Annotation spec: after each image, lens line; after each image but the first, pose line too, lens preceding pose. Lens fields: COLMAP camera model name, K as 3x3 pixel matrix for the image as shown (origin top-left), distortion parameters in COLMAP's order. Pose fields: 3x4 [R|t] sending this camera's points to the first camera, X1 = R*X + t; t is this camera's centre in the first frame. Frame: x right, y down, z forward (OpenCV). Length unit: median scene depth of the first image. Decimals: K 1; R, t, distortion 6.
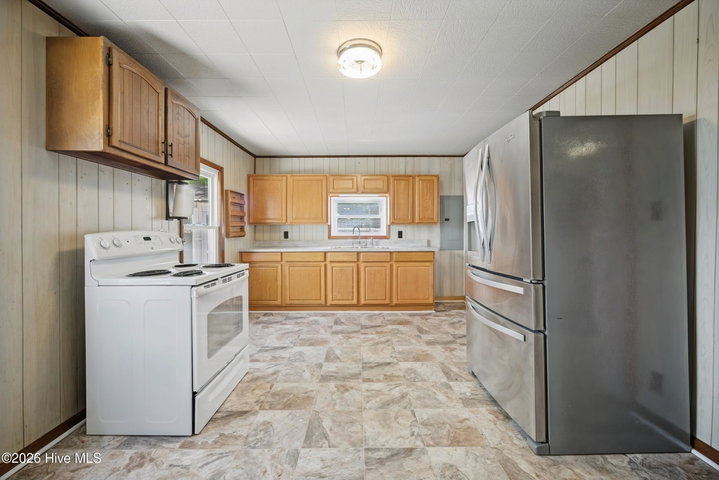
lens RADIAL K [[282.7, 0, 358.2], [0, 282.7, 238.7], [0, 0, 1]] dist [0.000290, 0.000764]
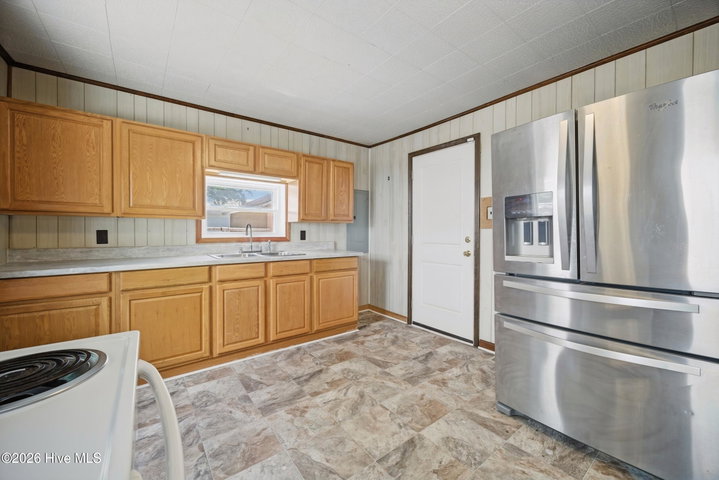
lens RADIAL K [[282.7, 0, 356.4], [0, 282.7, 236.9], [0, 0, 1]] dist [0.000290, 0.000764]
pose [[0.799859, -0.006924, 0.600148, -0.222867], [0.013223, 0.999894, -0.006087, -0.004732], [-0.600043, 0.012805, 0.799866, 0.354389]]
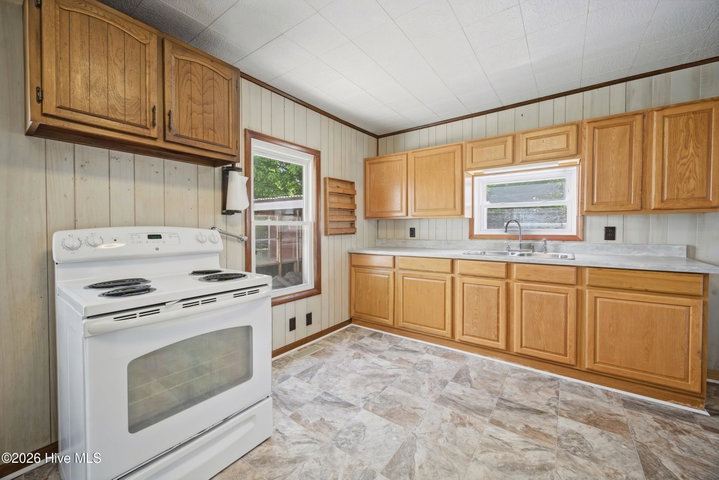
lens RADIAL K [[282.7, 0, 360.7], [0, 282.7, 235.9], [0, 0, 1]] dist [0.000290, 0.000764]
pose [[0.805474, 0.015755, -0.592422, 0.099178], [-0.014454, 0.999871, 0.006939, -0.008092], [0.592455, 0.002974, 0.805598, 0.343591]]
